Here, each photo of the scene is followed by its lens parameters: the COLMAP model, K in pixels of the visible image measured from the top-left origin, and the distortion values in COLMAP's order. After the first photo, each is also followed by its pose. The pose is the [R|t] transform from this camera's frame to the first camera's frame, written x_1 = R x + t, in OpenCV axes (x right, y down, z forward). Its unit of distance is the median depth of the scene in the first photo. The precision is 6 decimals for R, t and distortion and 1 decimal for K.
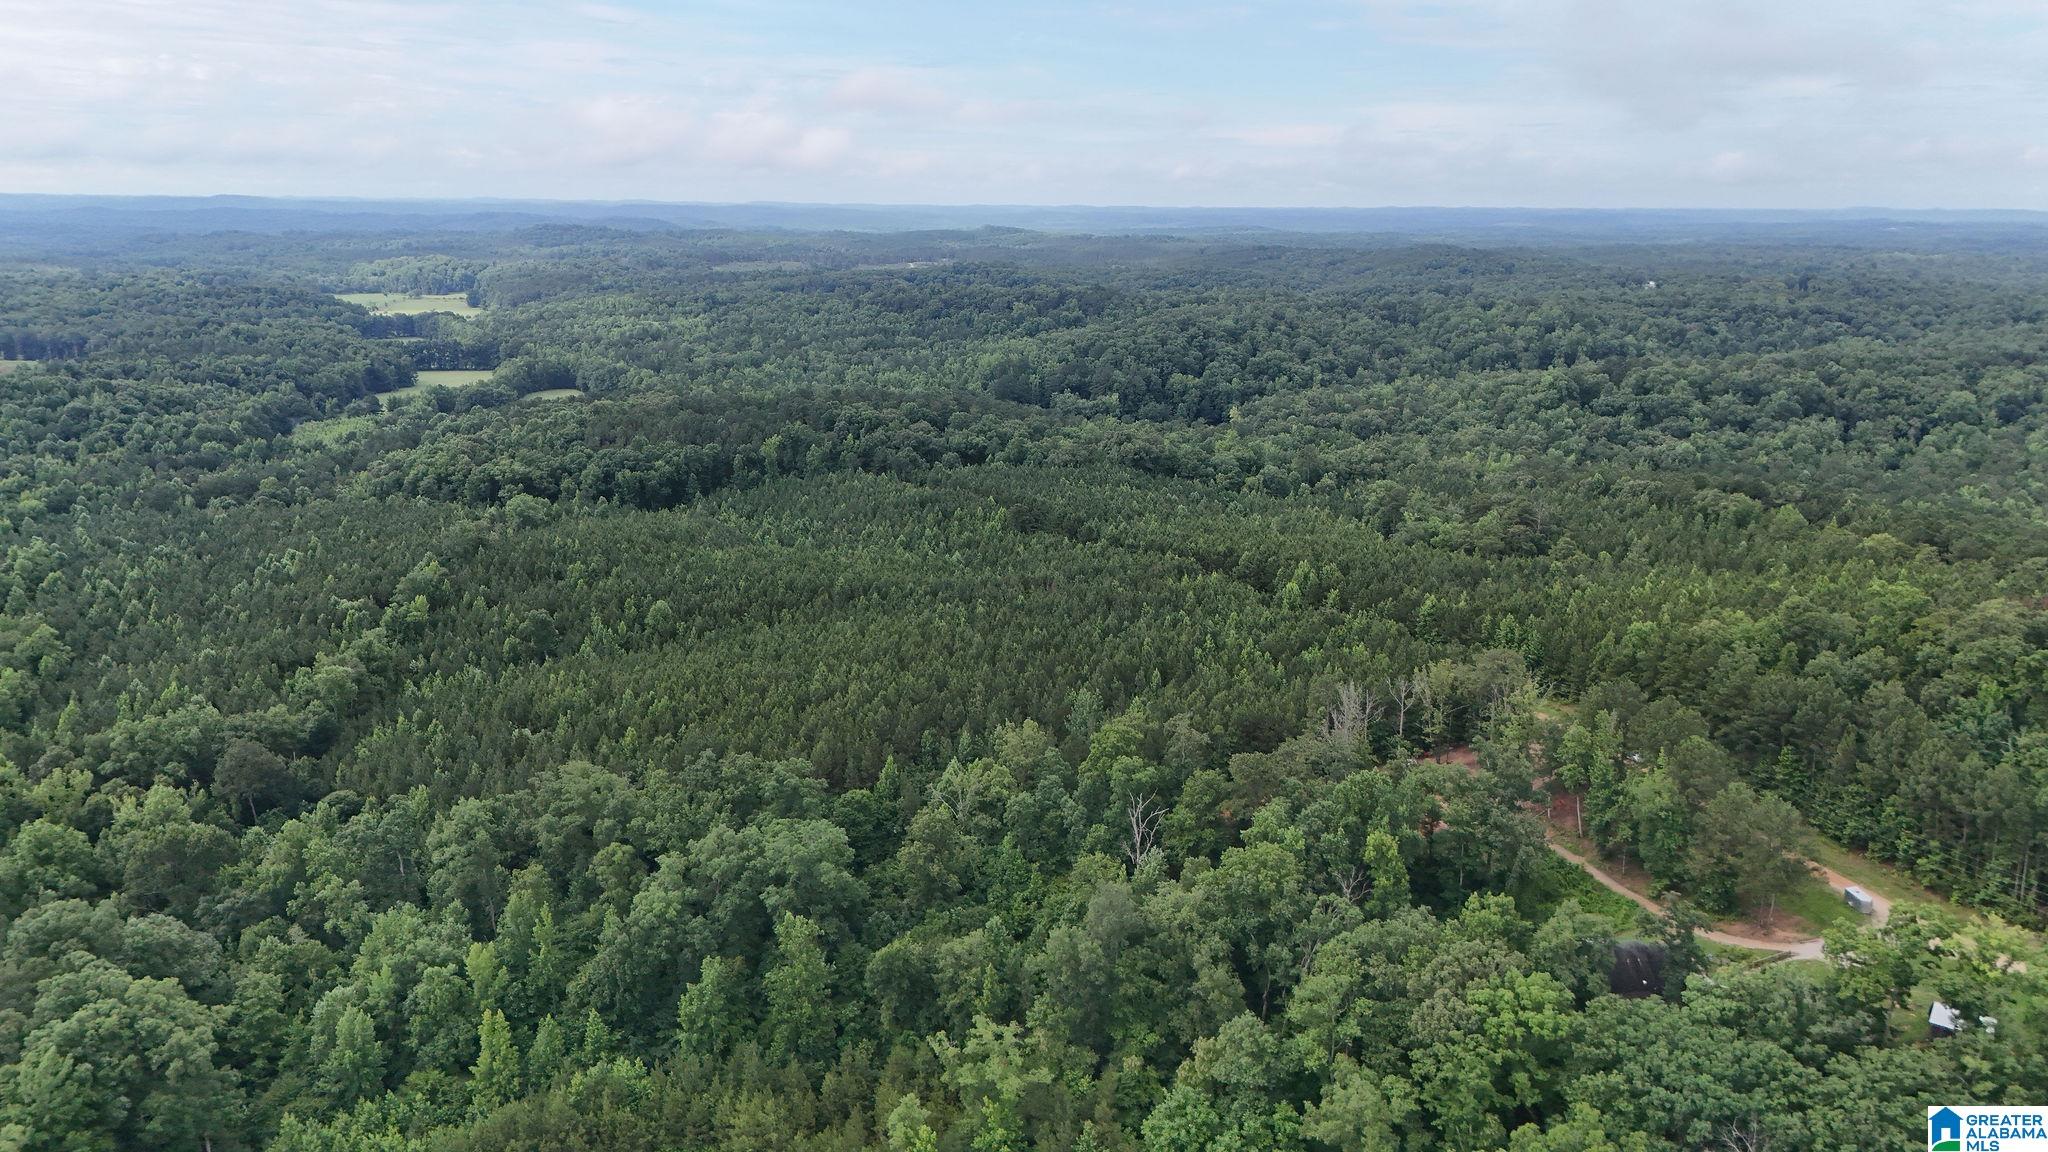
lens RADIAL K [[1507.6, 0, 1026.1], [0, 1507.6, 587.2], [0, 0, 1]] dist [0.074859, -0.072302]
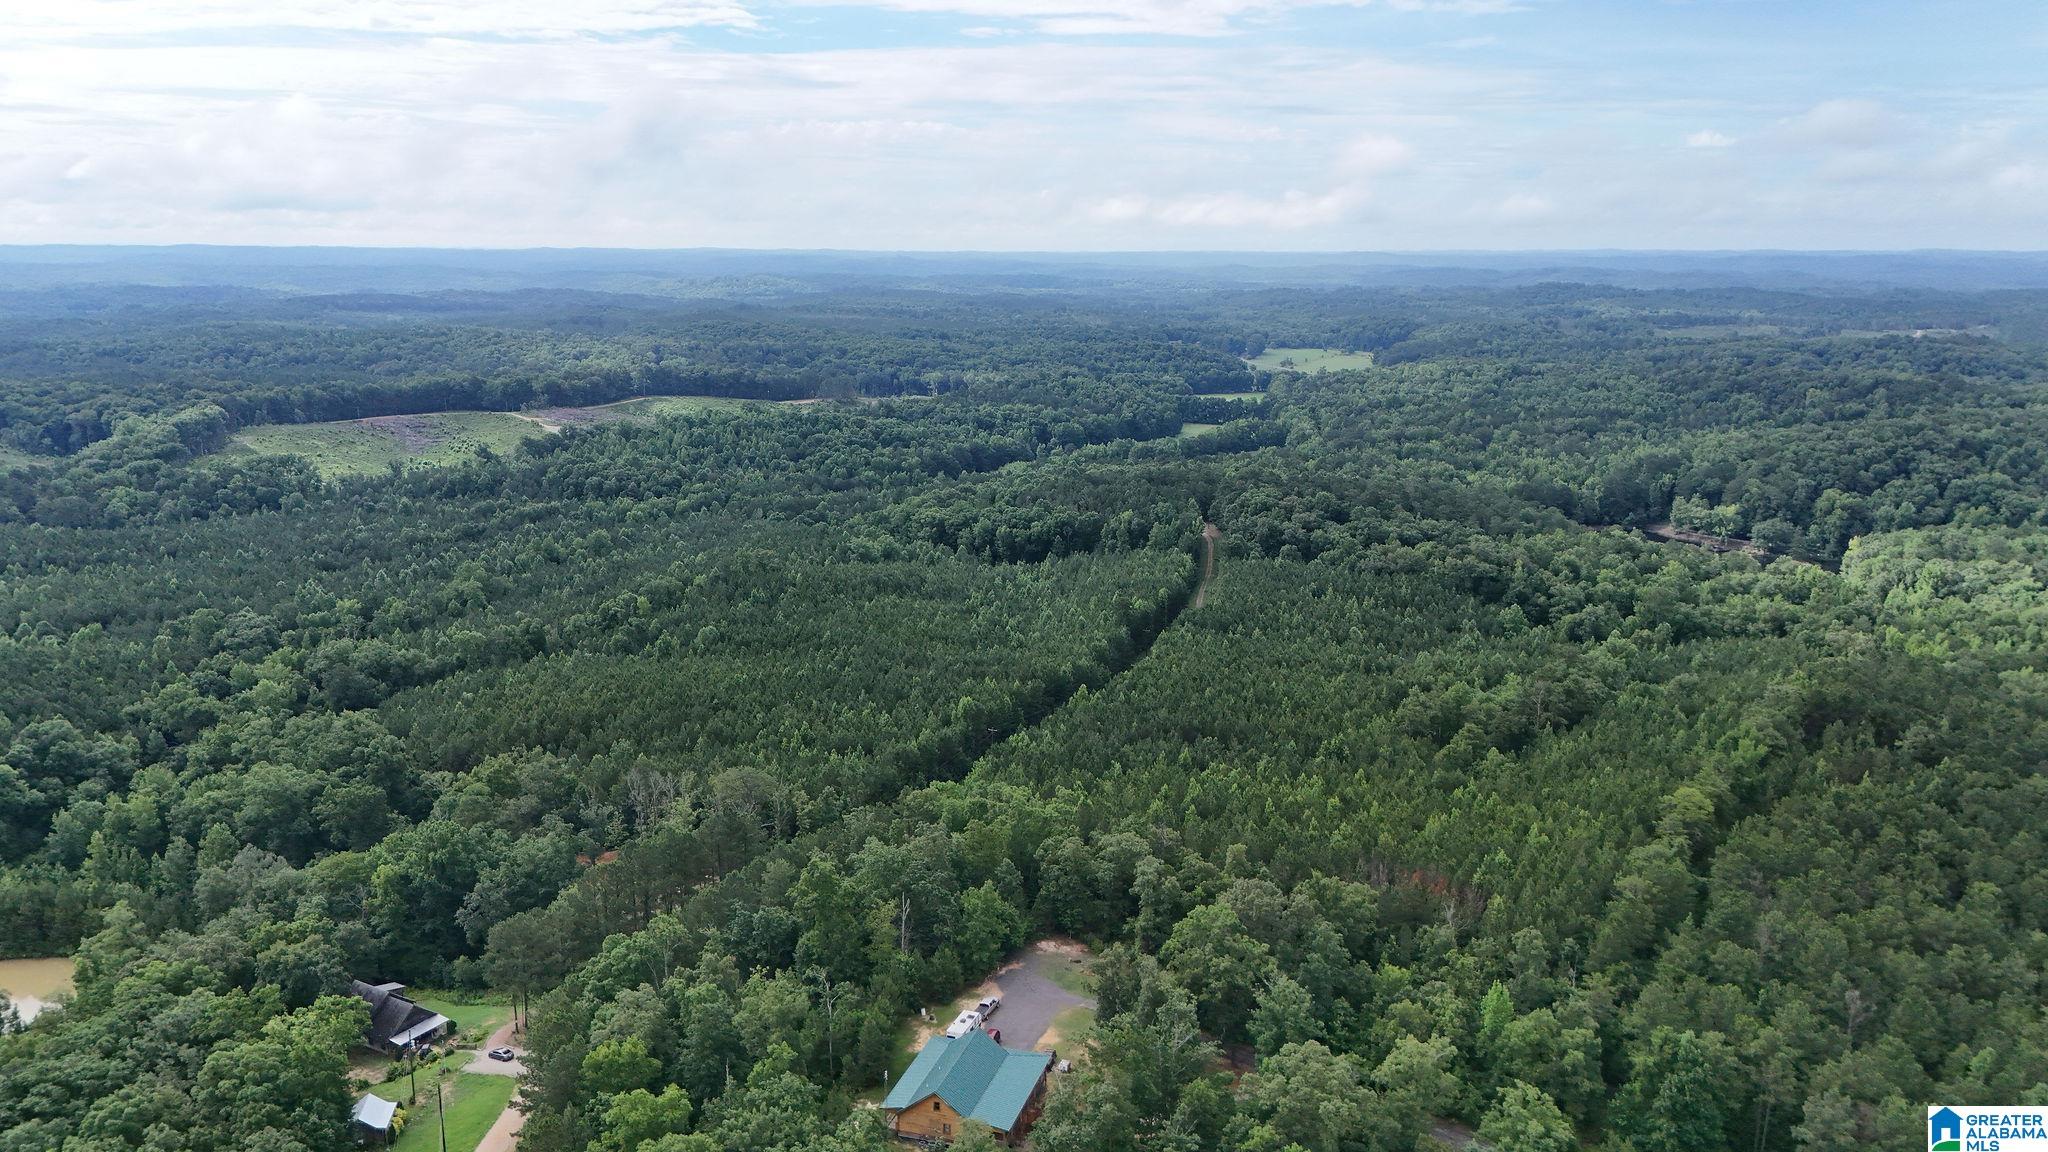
lens RADIAL K [[1507.6, 0, 1038.6], [0, 1507.6, 583.1], [0, 0, 1]] dist [0.074859, -0.072302]
pose [[0.758045, 0.139511, -0.637106, 0.323150], [-0.159240, 0.986880, 0.026636, -0.043086], [0.632464, 0.081262, 0.770316, 0.067672]]
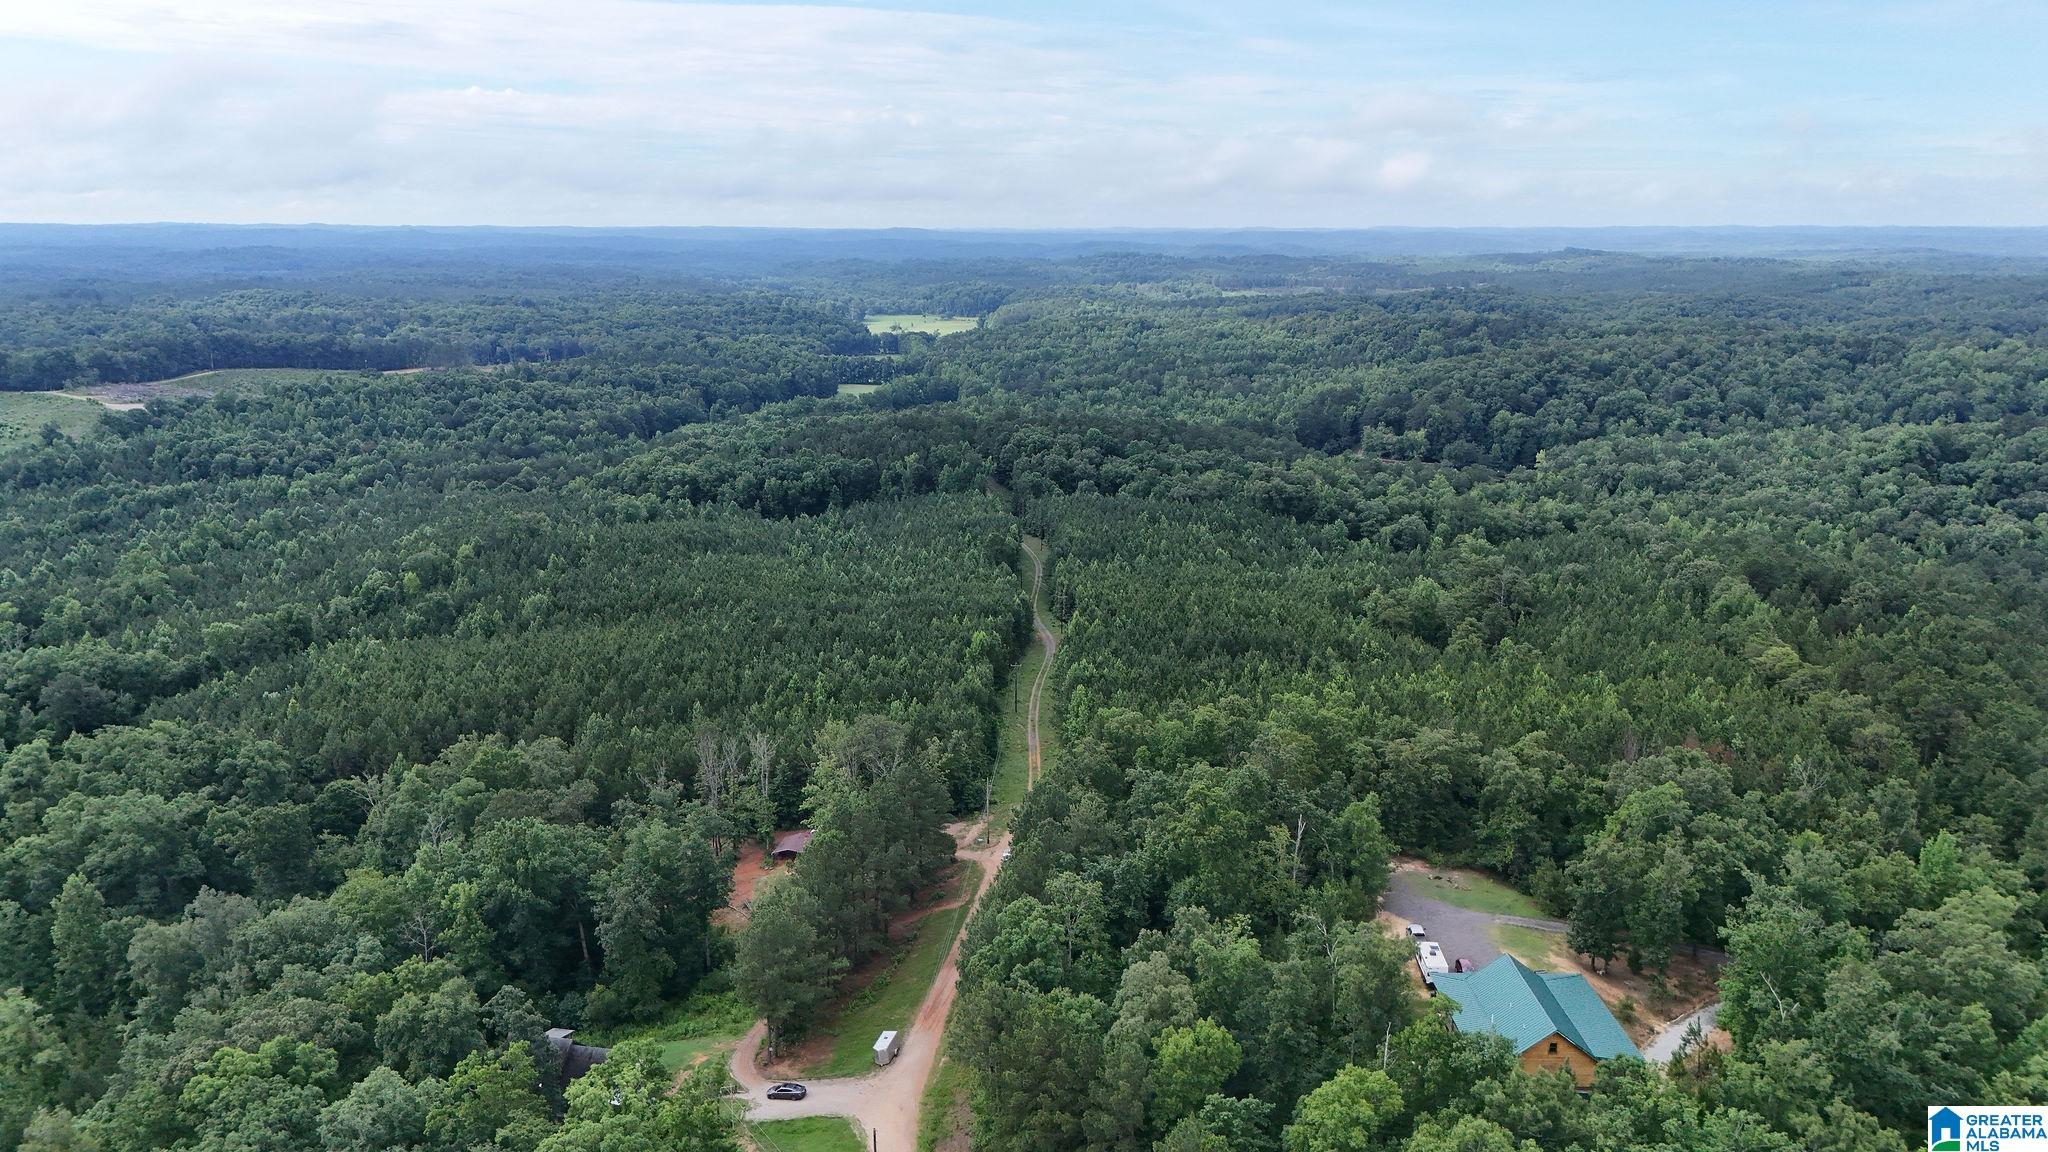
lens RADIAL K [[1507.6, 0, 1031.8], [0, 1507.6, 571.9], [0, 0, 1]] dist [0.074859, -0.072302]
pose [[0.918027, 0.082754, -0.387787, 0.207734], [-0.092009, 0.995744, -0.005327, -0.013451], [0.385696, 0.040570, 0.921734, 0.046507]]
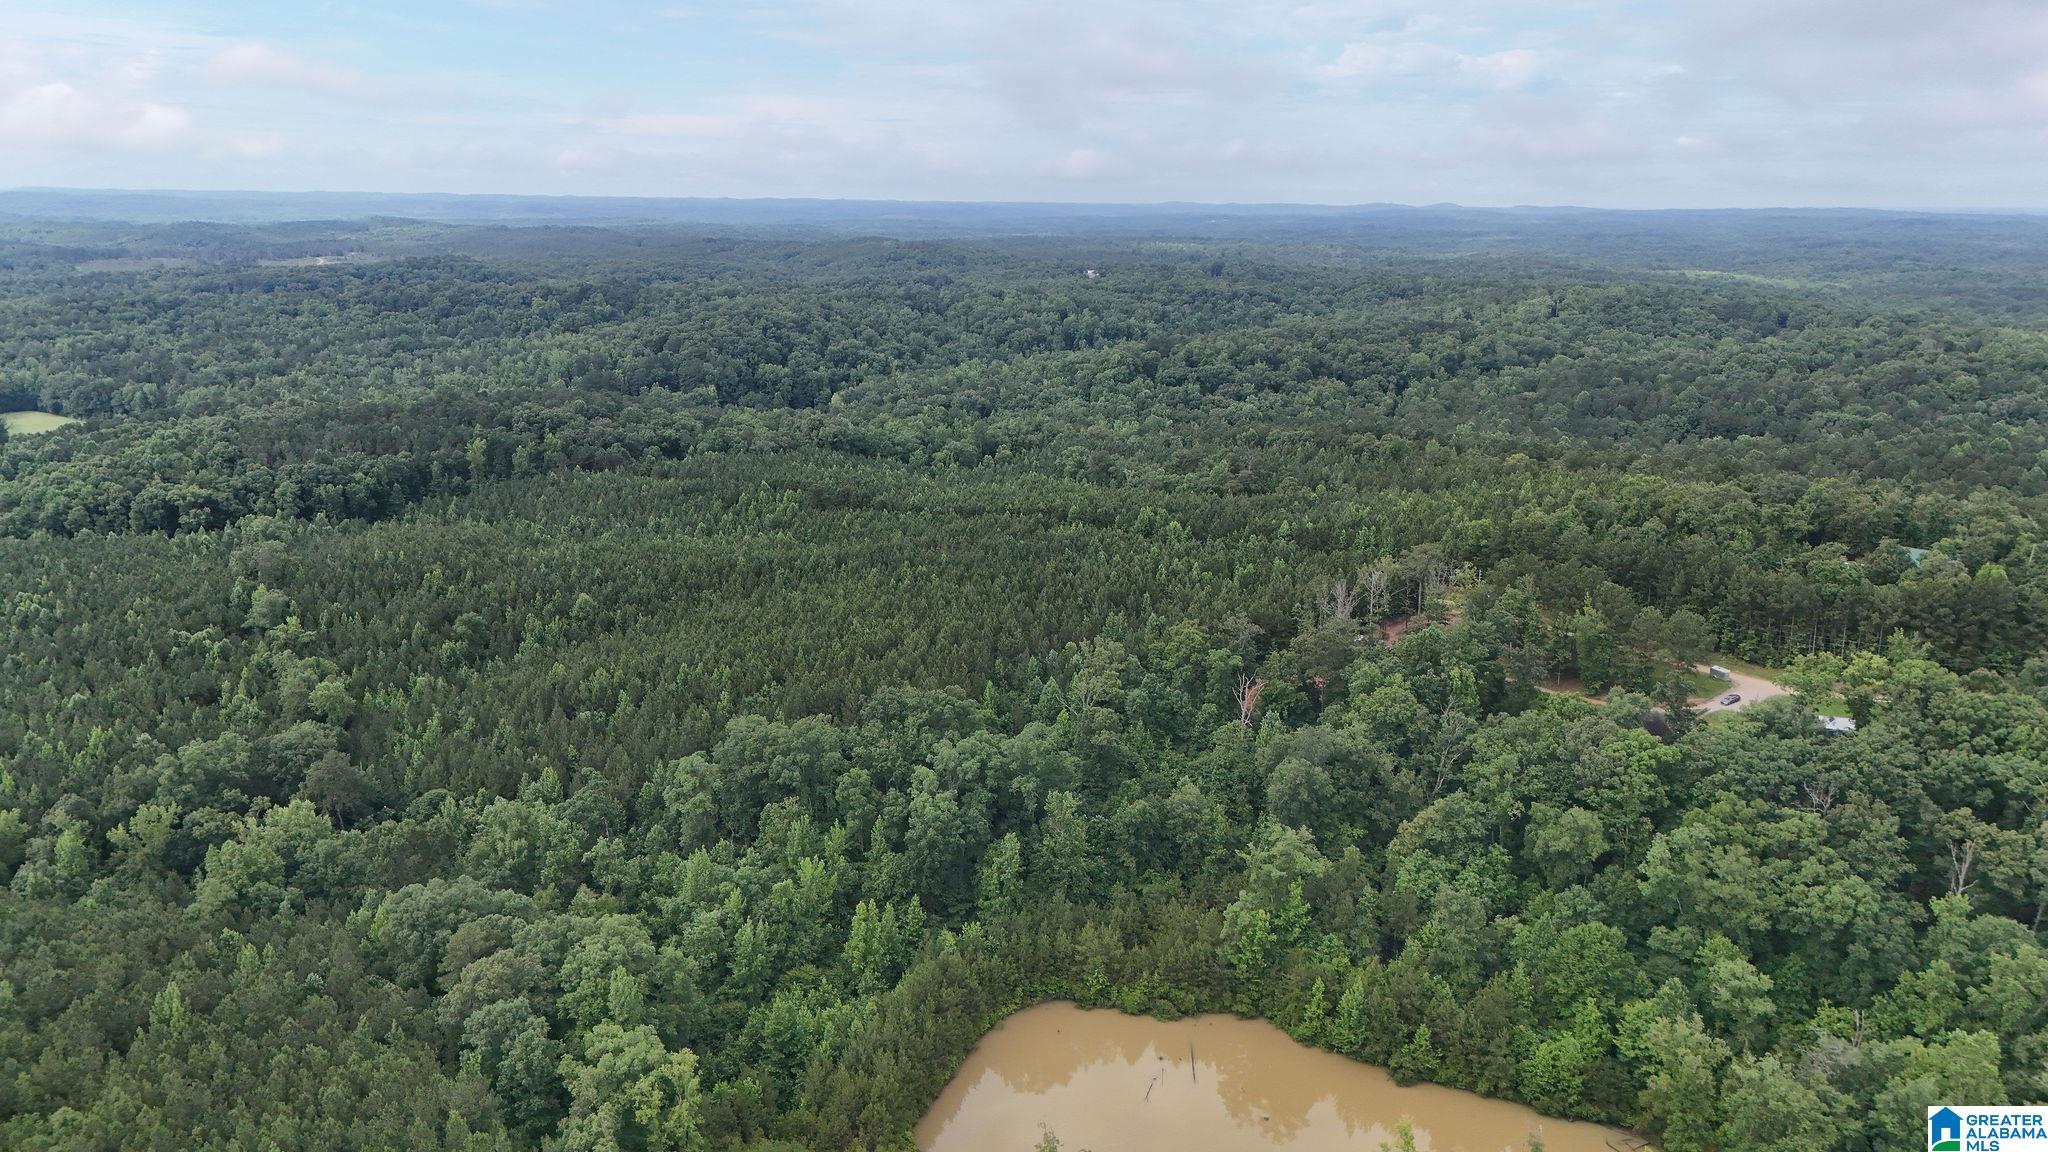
lens RADIAL K [[1507.6, 0, 1039.3], [0, 1507.6, 590.1], [0, 0, 1]] dist [0.074859, -0.072302]
pose [[0.920433, -0.098208, 0.378363, -0.138716], [0.095266, 0.995098, 0.026537, 0.003499], [-0.379115, 0.011620, 0.925277, -0.032247]]
